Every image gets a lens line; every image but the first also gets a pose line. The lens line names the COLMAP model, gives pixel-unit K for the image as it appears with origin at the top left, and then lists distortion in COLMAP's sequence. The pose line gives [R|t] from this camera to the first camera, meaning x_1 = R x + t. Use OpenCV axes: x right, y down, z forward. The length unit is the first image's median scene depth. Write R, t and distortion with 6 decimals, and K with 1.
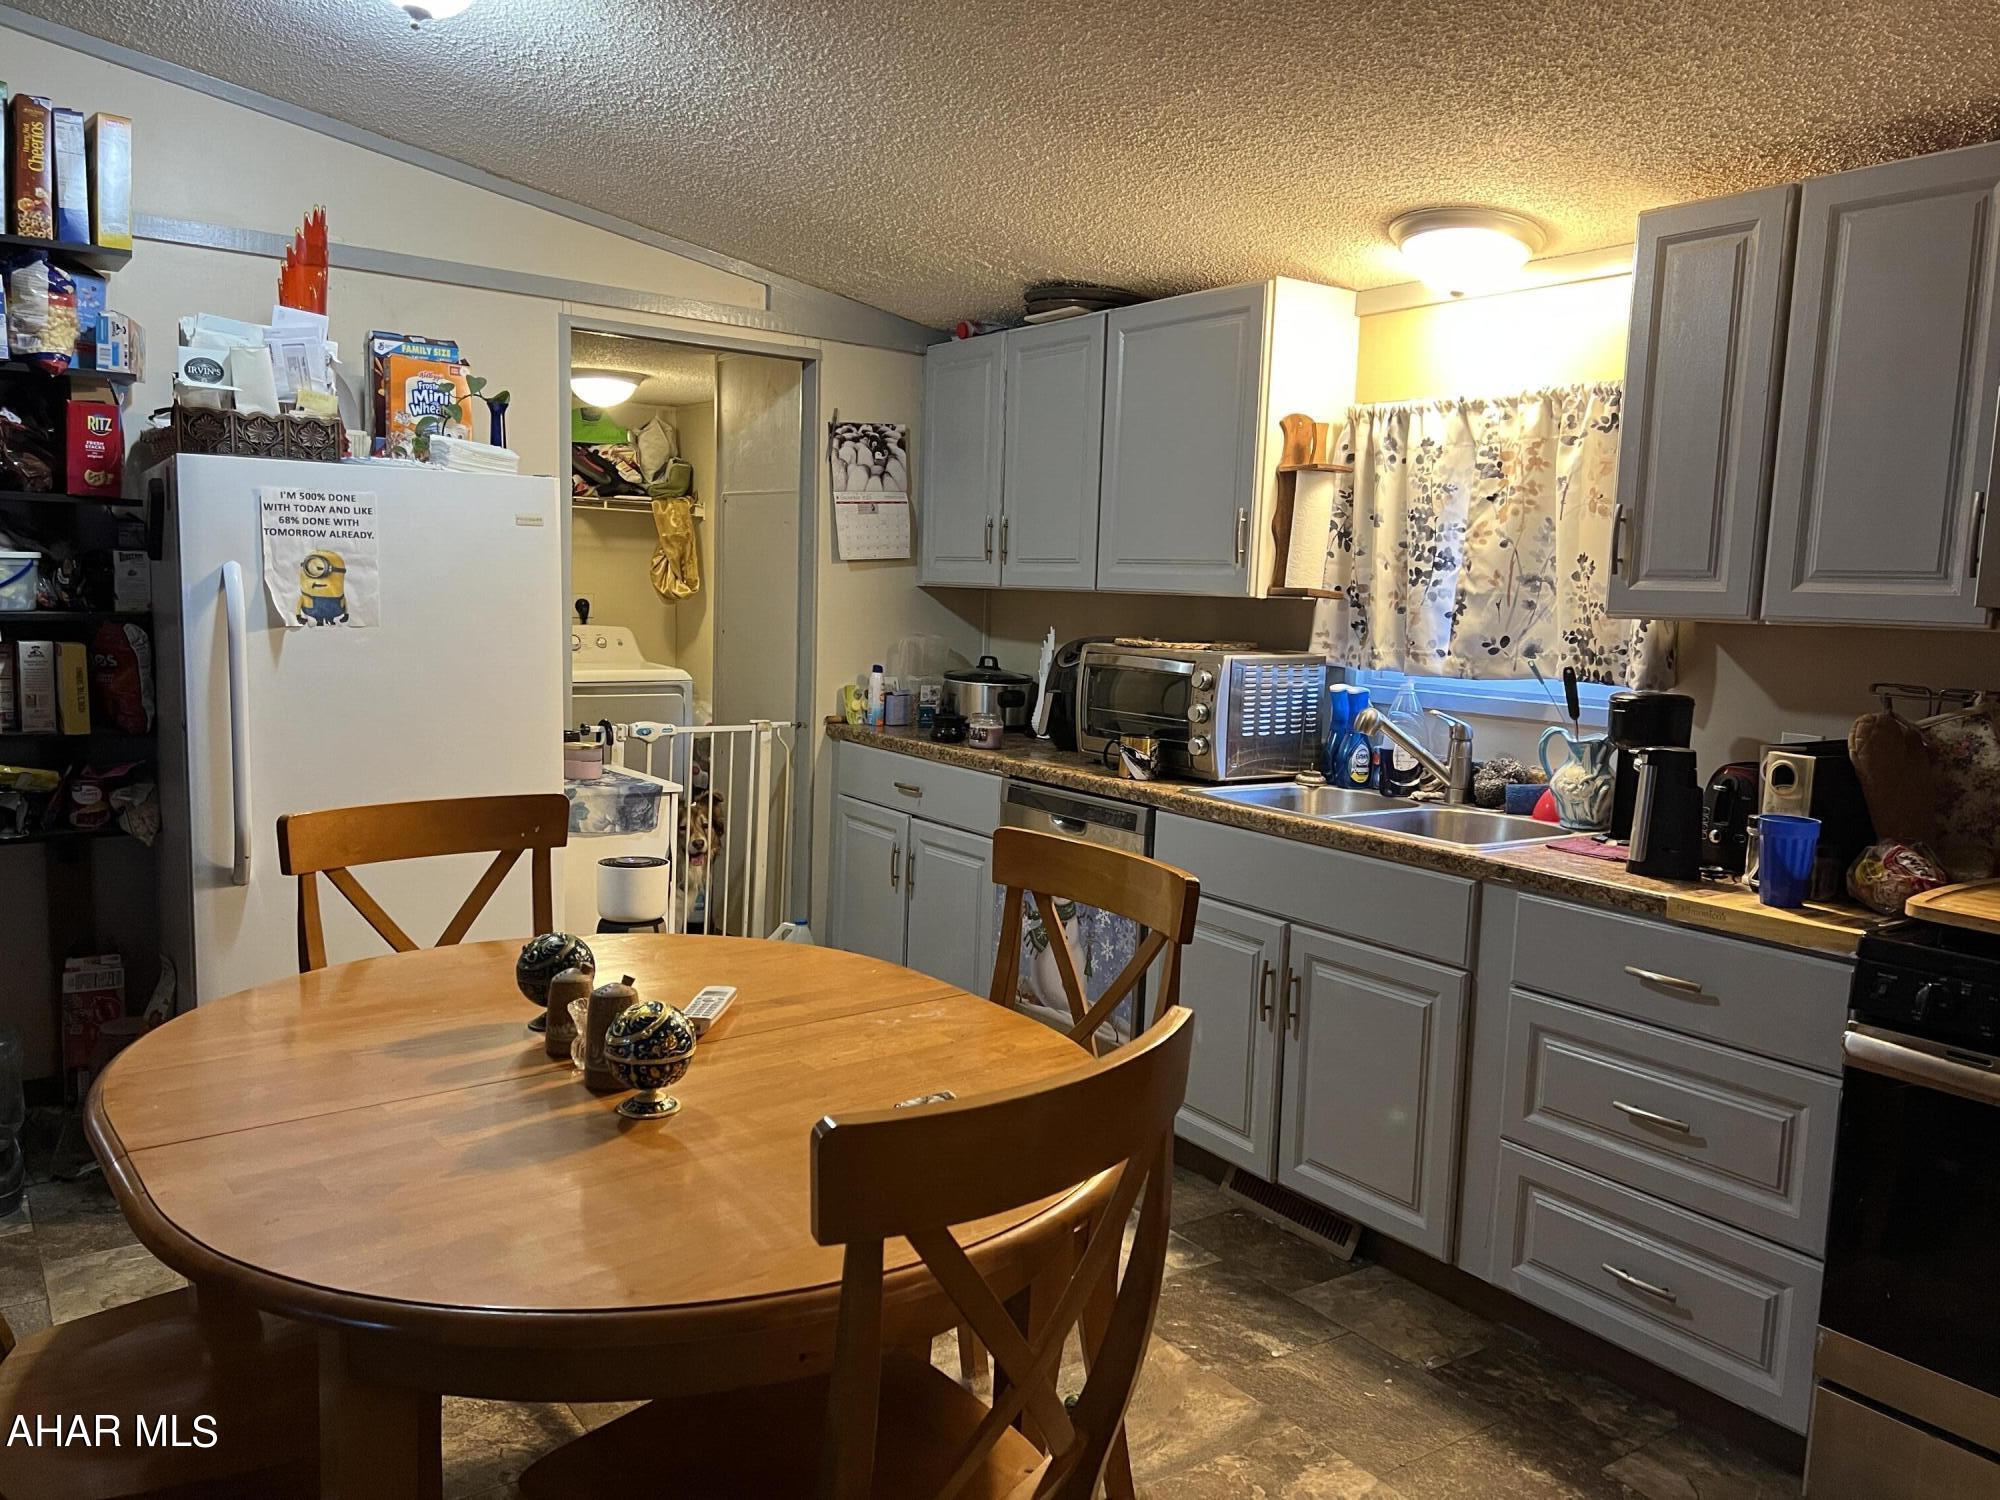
lens RADIAL K [[1520.8, 0, 1000.0], [0, 1520.8, 750.0], [0, 0, 1]] dist [0.000415, -0.006339]
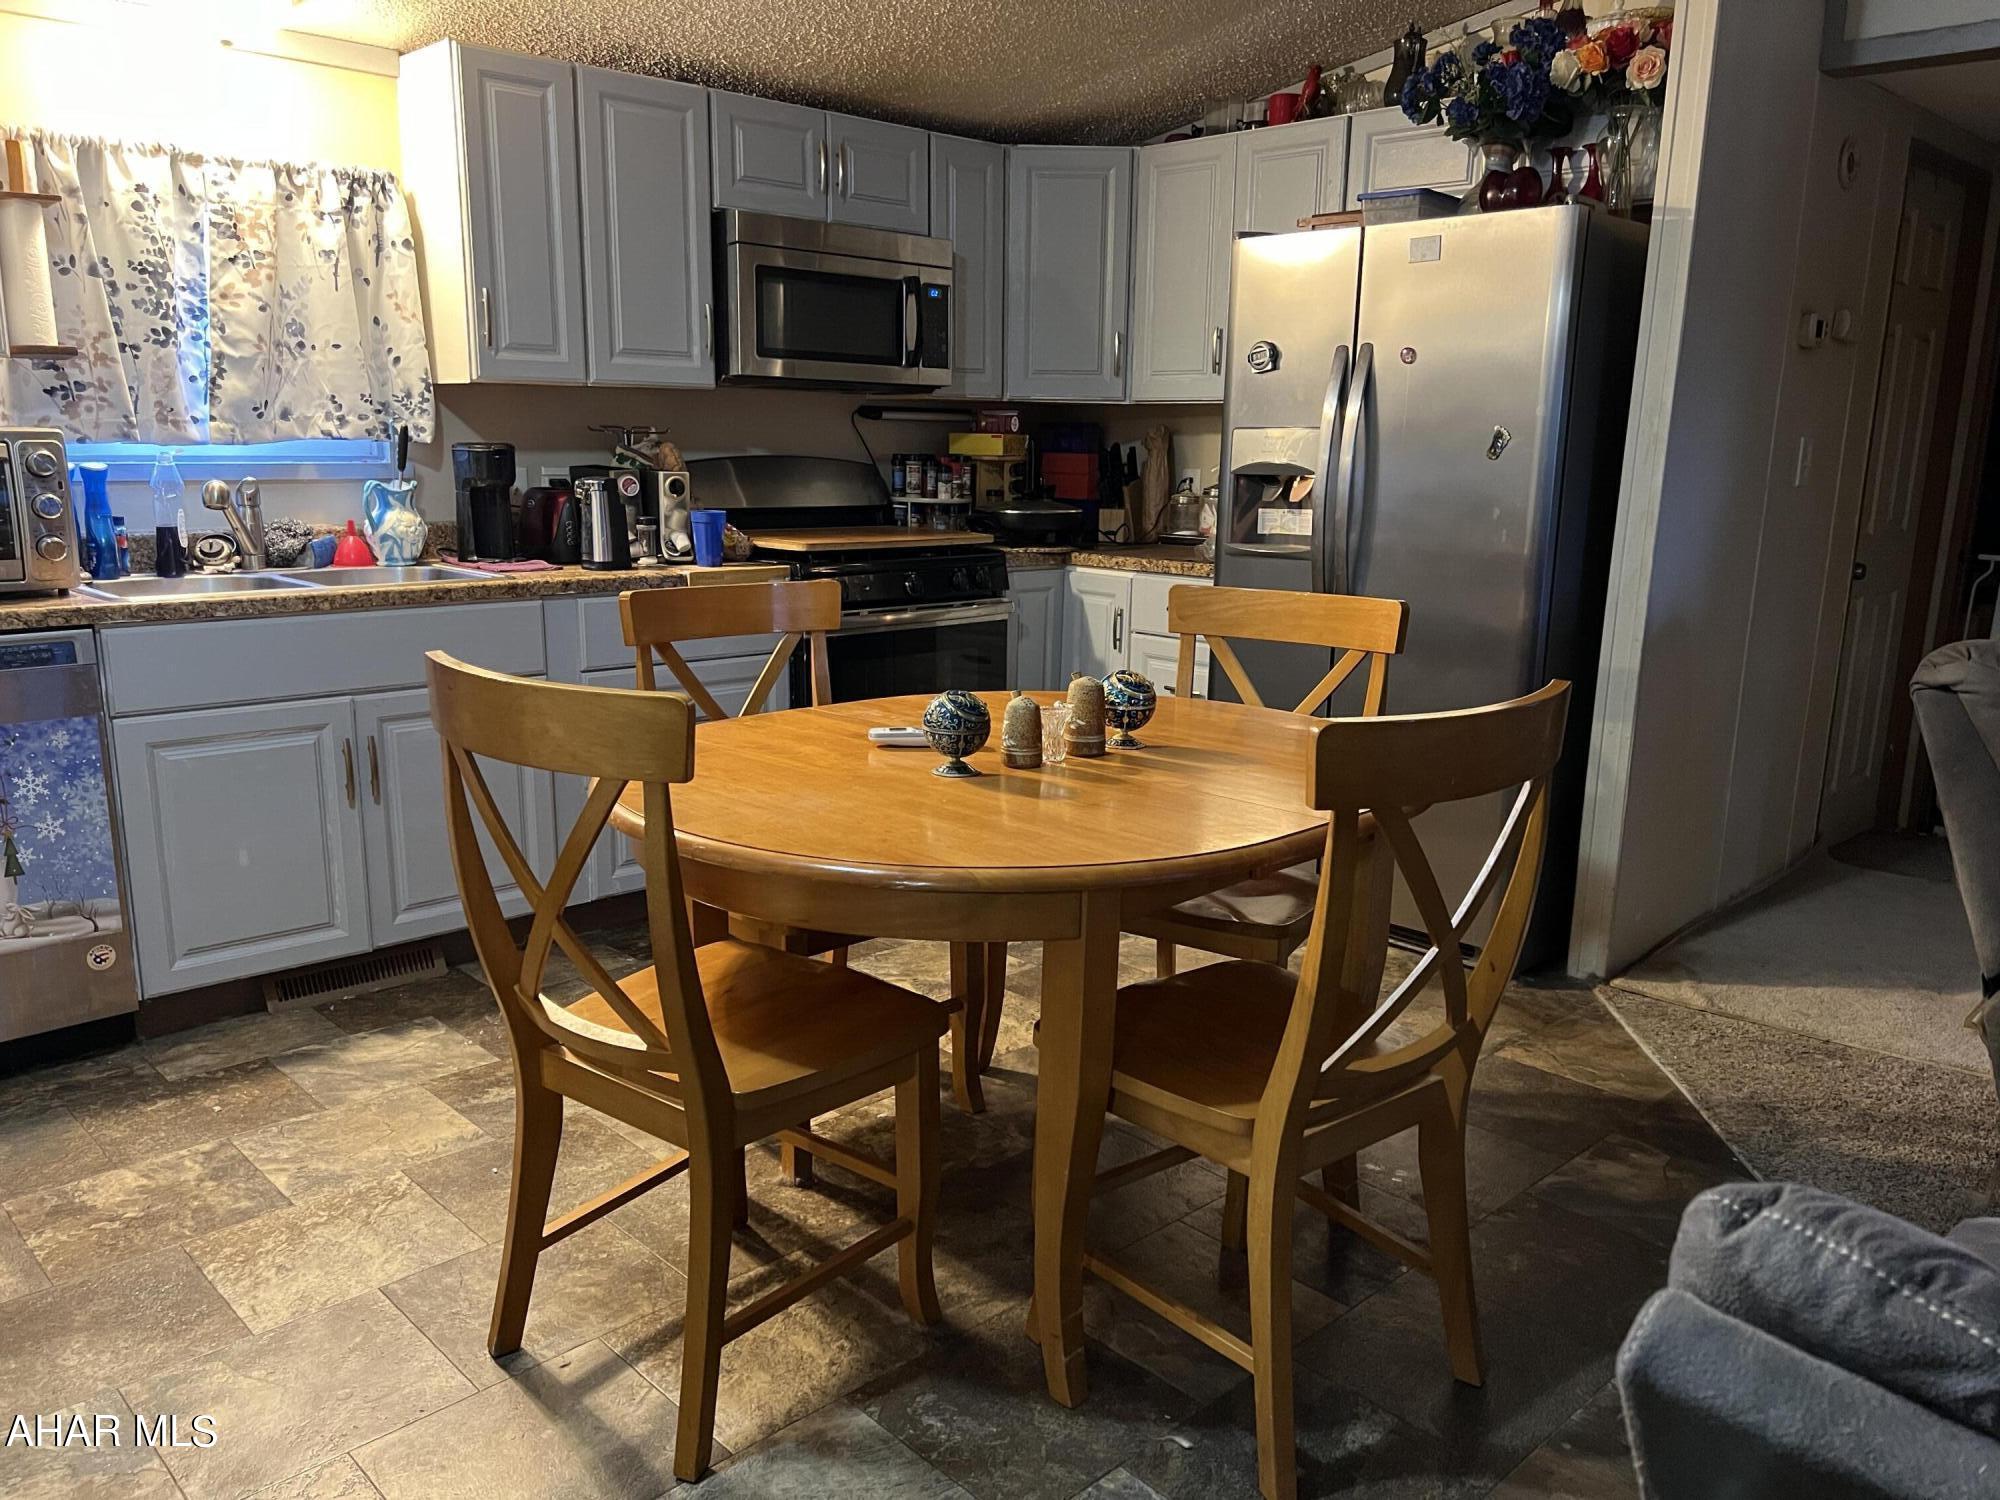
lens RADIAL K [[1520.8, 0, 1000.0], [0, 1520.8, 750.0], [0, 0, 1]] dist [0.000415, -0.006339]
pose [[-0.186198, -0.237958, 0.953261, -0.804894], [0.082006, 0.963078, 0.256427, -0.069492], [-0.979084, 0.125920, -0.159809, 0.703953]]
